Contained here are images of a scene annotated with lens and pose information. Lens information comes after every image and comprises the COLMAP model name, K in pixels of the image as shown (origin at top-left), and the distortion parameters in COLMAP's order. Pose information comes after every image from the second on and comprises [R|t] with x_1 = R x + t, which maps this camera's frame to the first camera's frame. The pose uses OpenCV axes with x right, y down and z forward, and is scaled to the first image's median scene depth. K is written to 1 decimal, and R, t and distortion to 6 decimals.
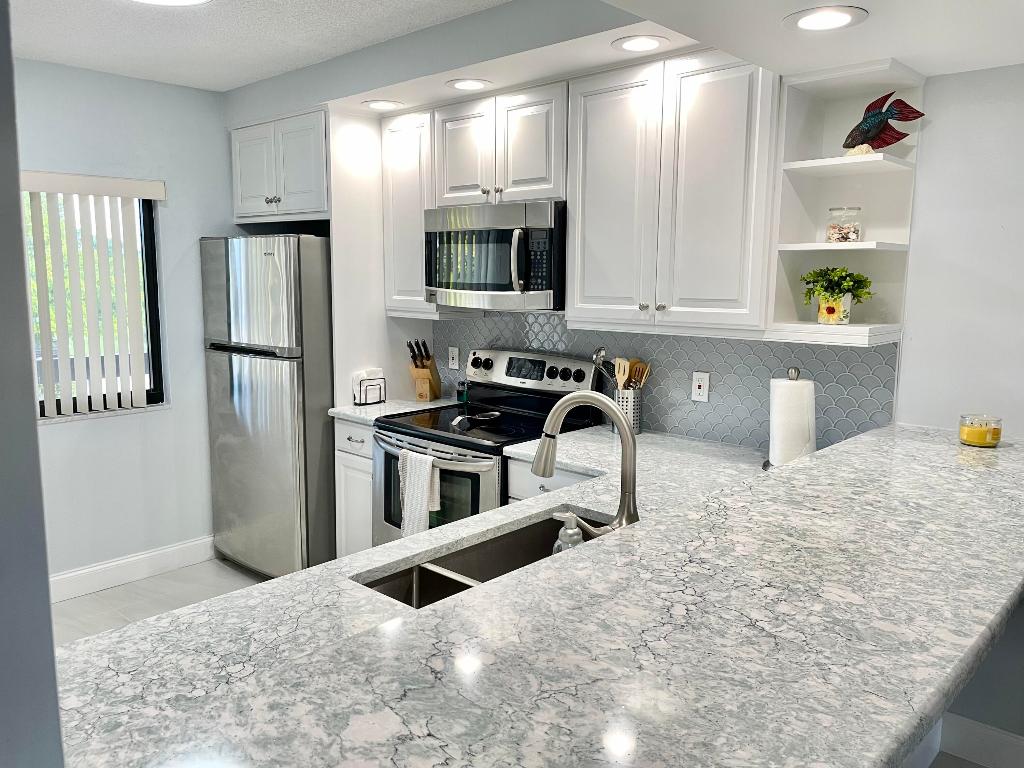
lens RADIAL K [[781.1, 0, 512.0], [0, 781.1, 384.0], [0, 0, 1]] dist [0.091508, -0.135200]
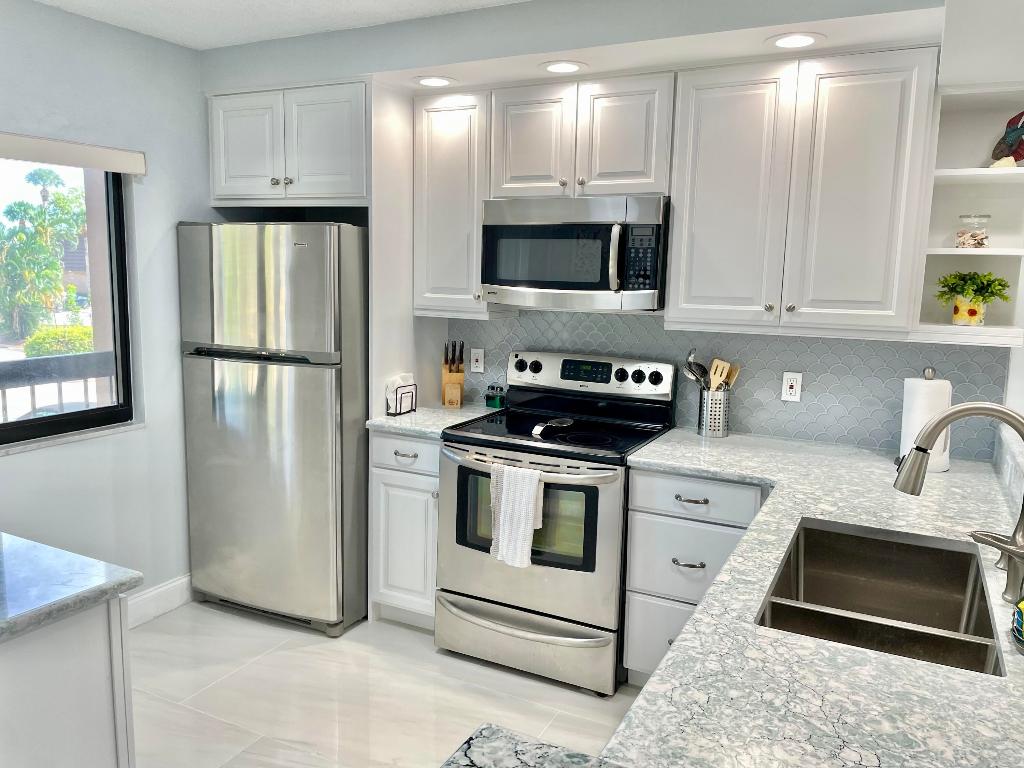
lens RADIAL K [[781.1, 0, 512.0], [0, 781.1, 384.0], [0, 0, 1]] dist [0.091508, -0.135200]
pose [[0.961383, -0.025695, 0.274012, -0.357628], [0.023179, 0.999654, 0.012415, -0.019428], [-0.274236, -0.005585, 0.961646, 0.117043]]
